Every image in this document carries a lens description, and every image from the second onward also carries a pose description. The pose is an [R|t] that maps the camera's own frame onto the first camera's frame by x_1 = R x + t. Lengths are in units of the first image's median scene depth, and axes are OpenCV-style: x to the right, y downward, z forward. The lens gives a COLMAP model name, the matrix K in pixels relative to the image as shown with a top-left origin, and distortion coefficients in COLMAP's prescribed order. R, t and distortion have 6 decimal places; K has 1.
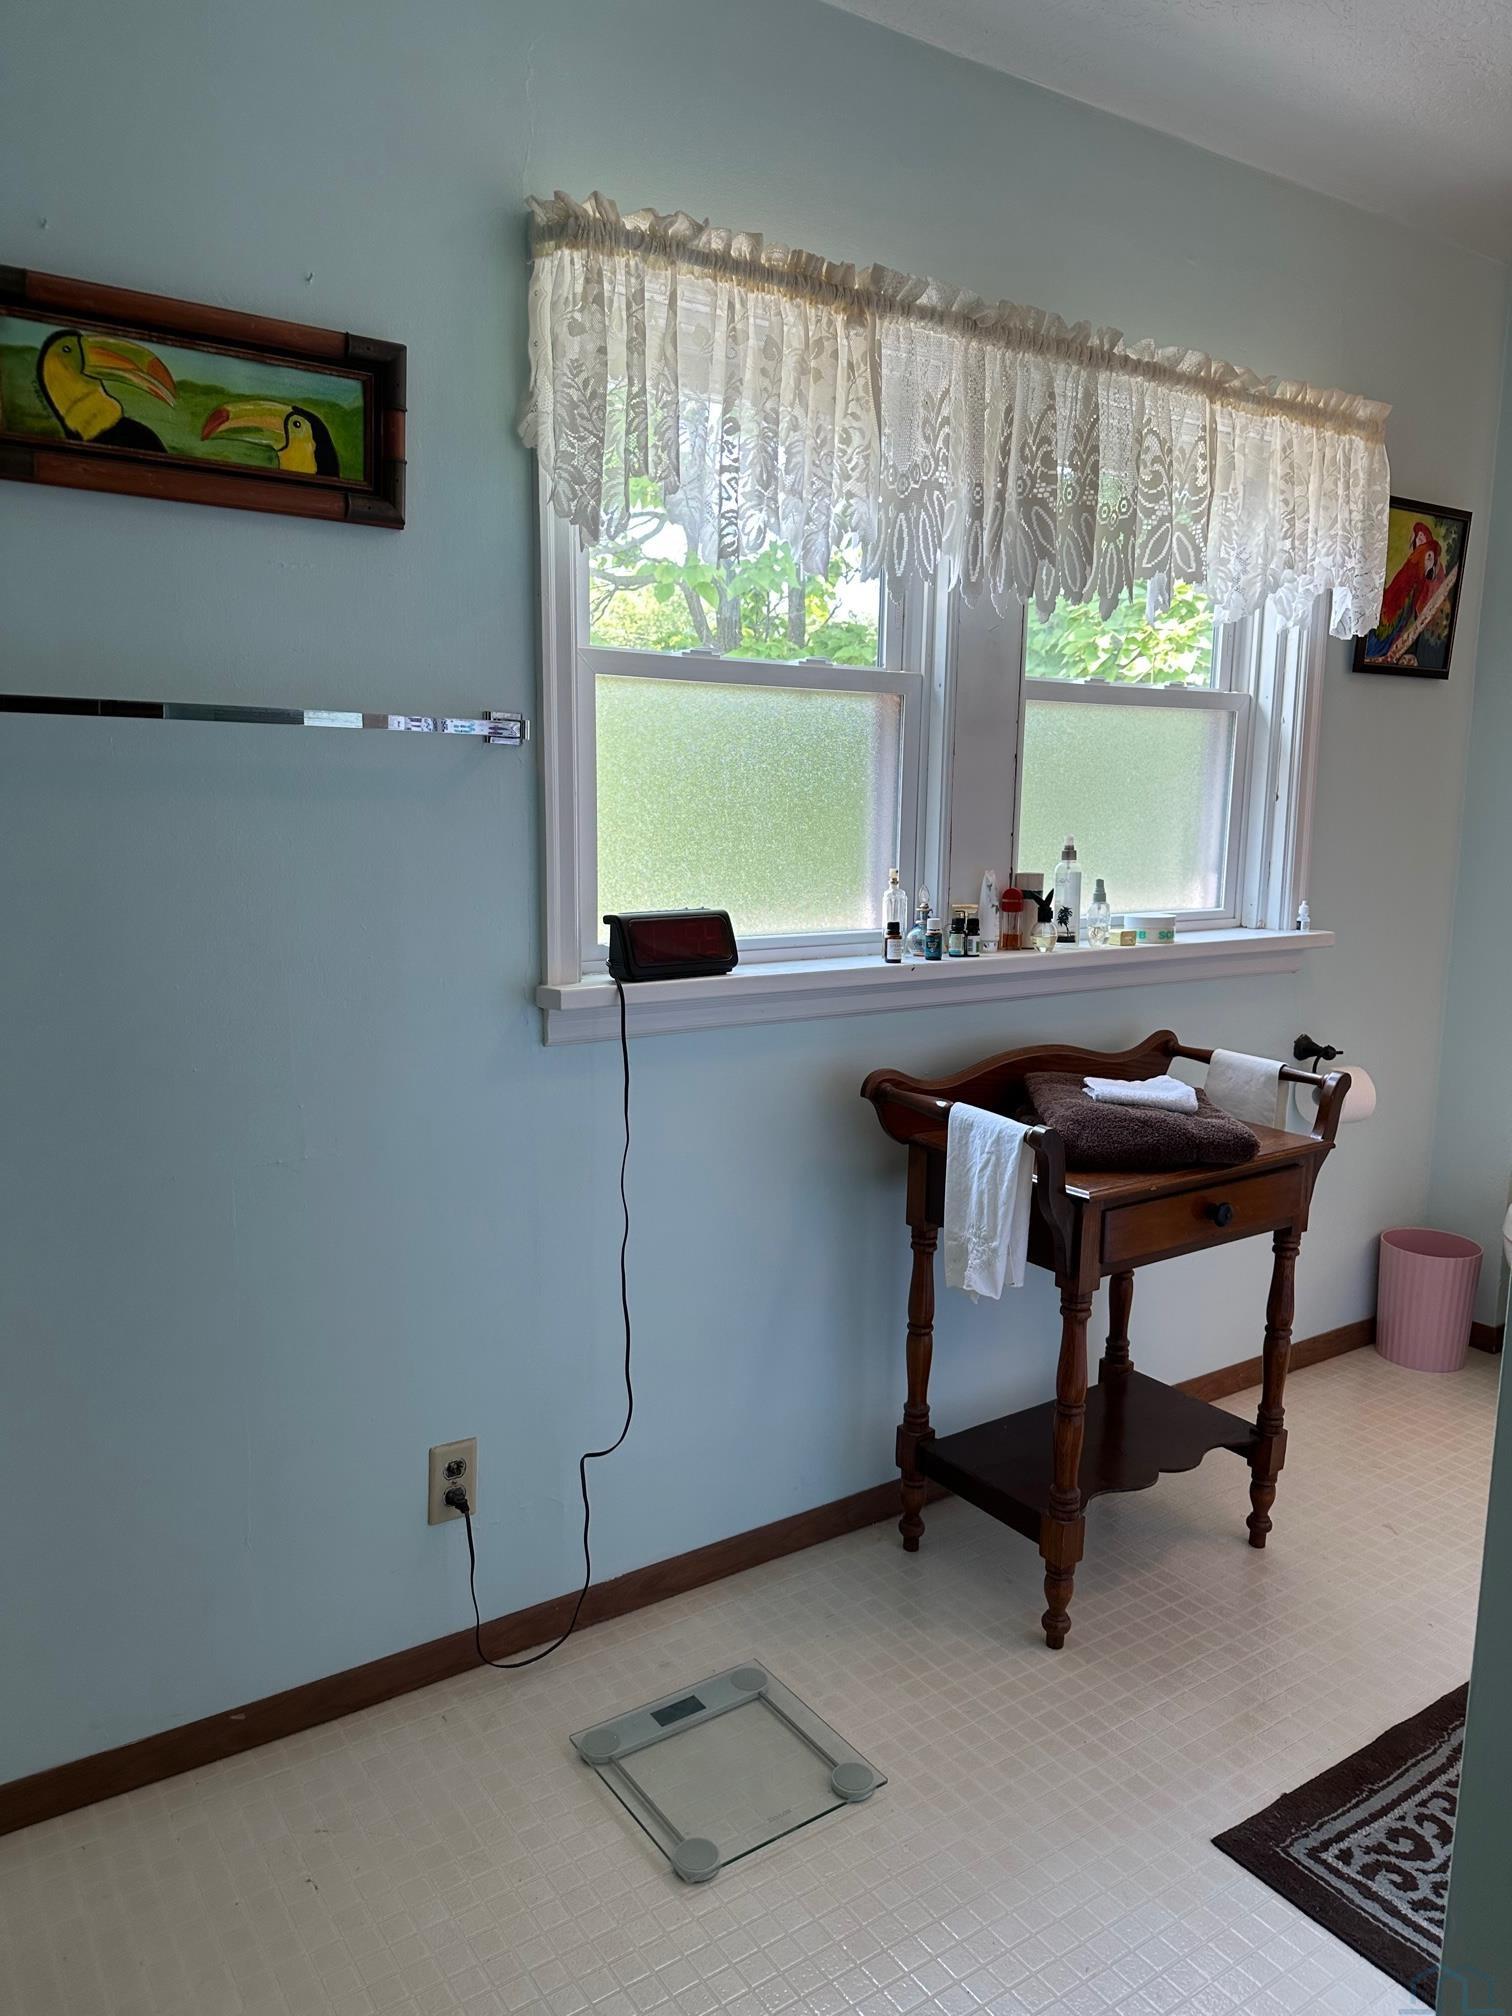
lens RADIAL K [[1417.2, 0, 753.4], [0, 1417.2, 1027.3], [0, 0, 1]] dist [0.051779, -0.075022]
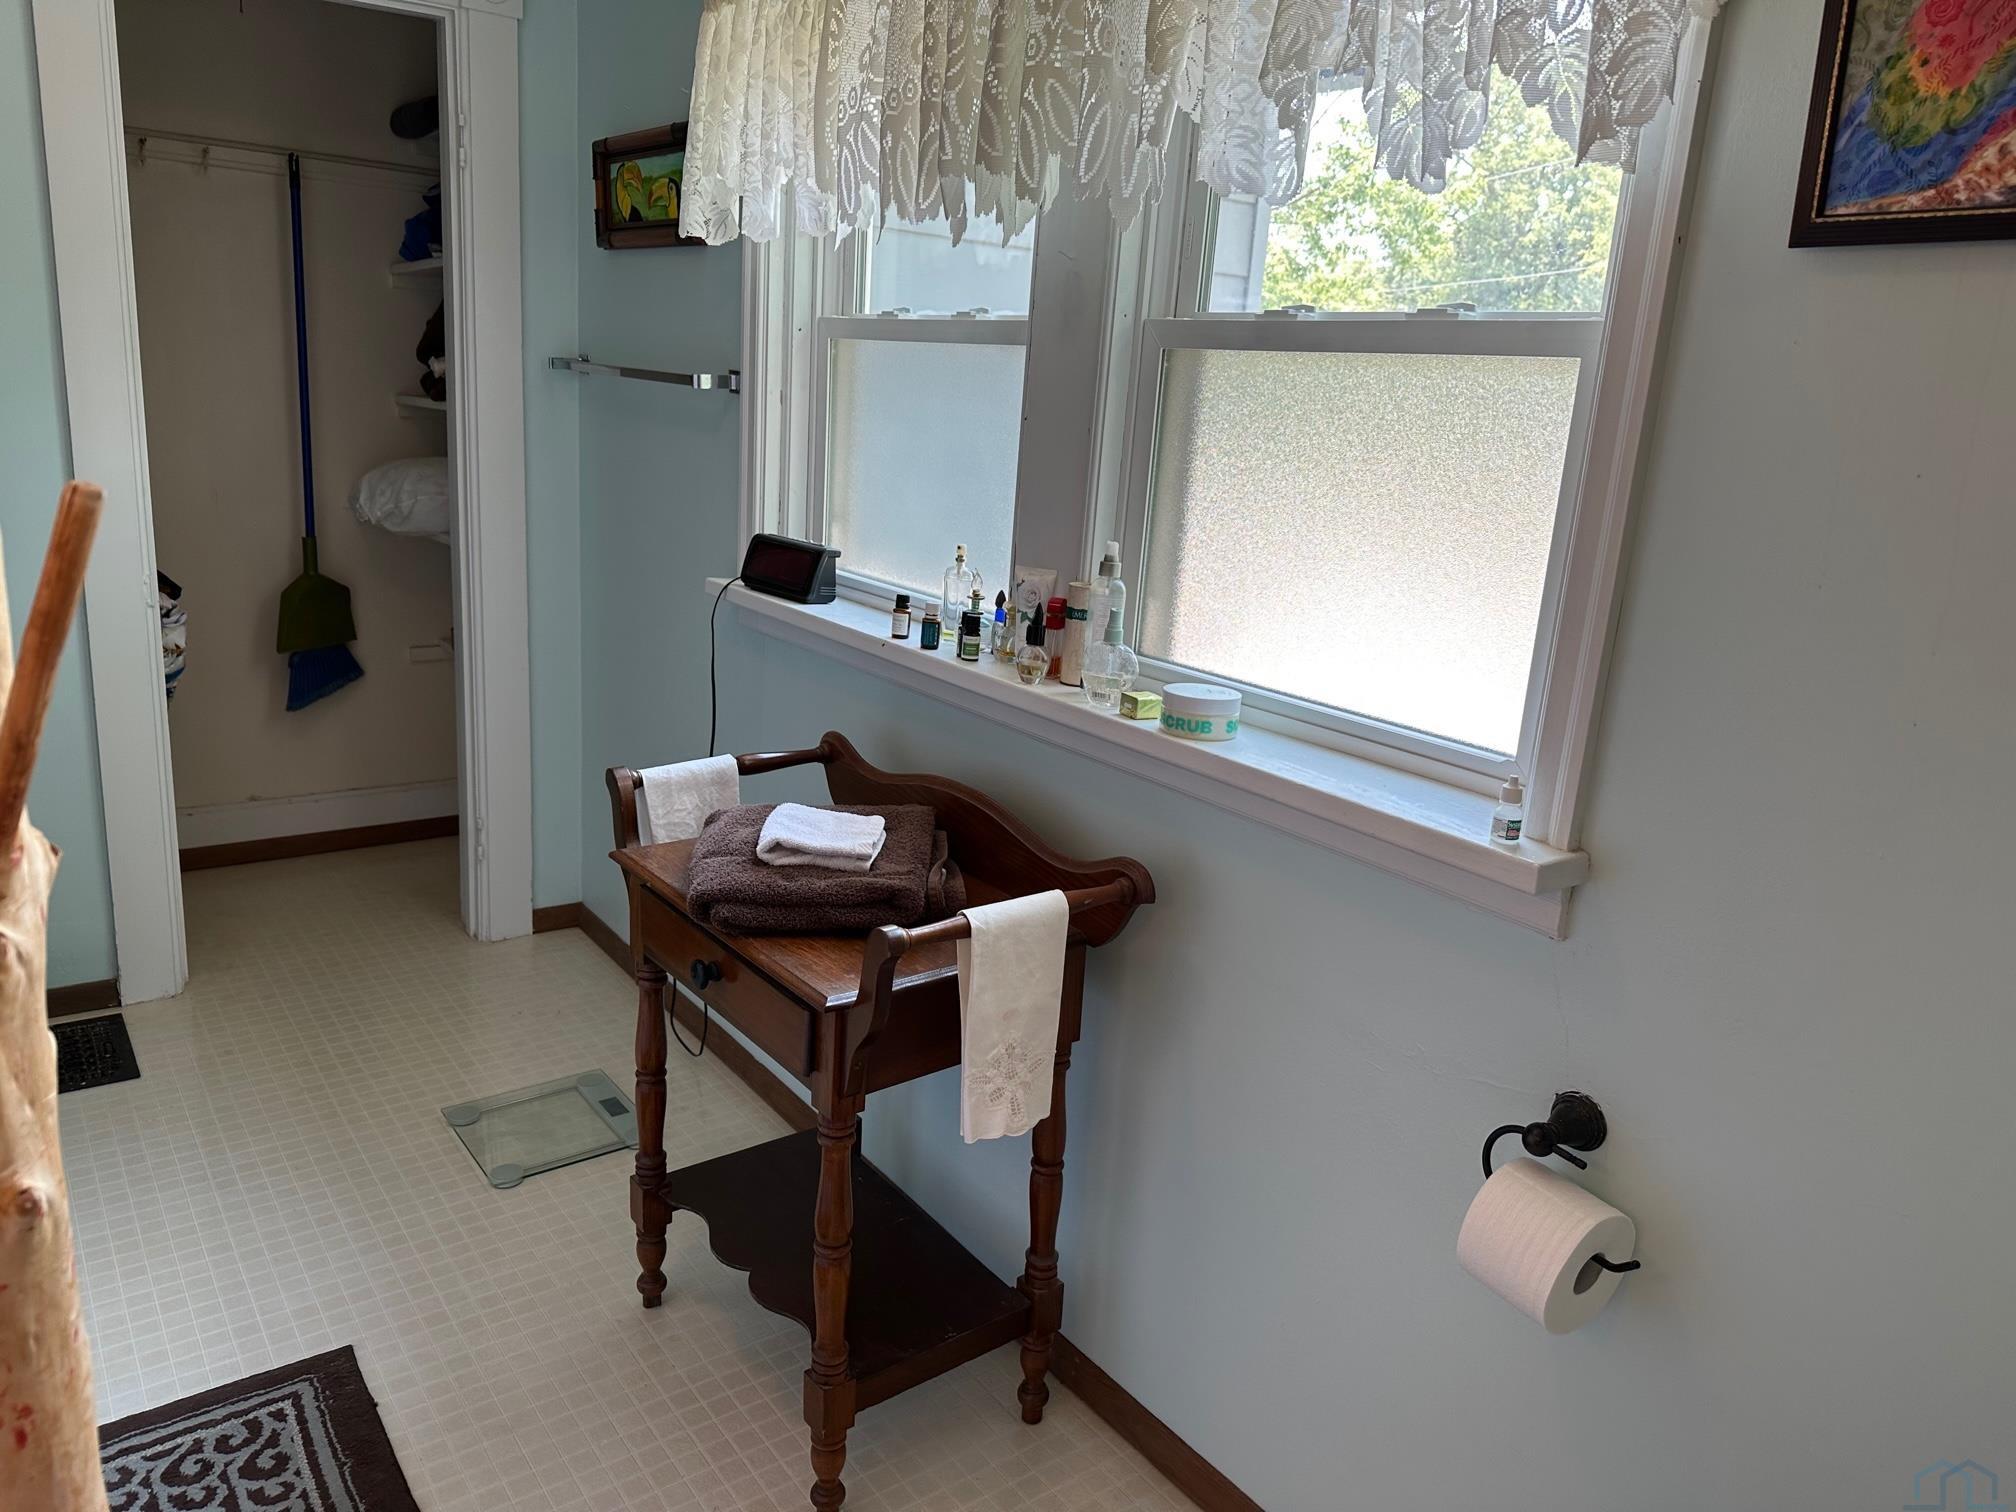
lens RADIAL K [[1417.2, 0, 1004.3], [0, 1417.2, 739.0], [0, 0, 1]] dist [0.051779, -0.075022]
pose [[0.031410, 0.236898, -0.971027, 1.344163], [-0.225004, 0.948246, 0.224062, -0.270930], [0.973851, 0.211447, 0.083087, 1.317719]]
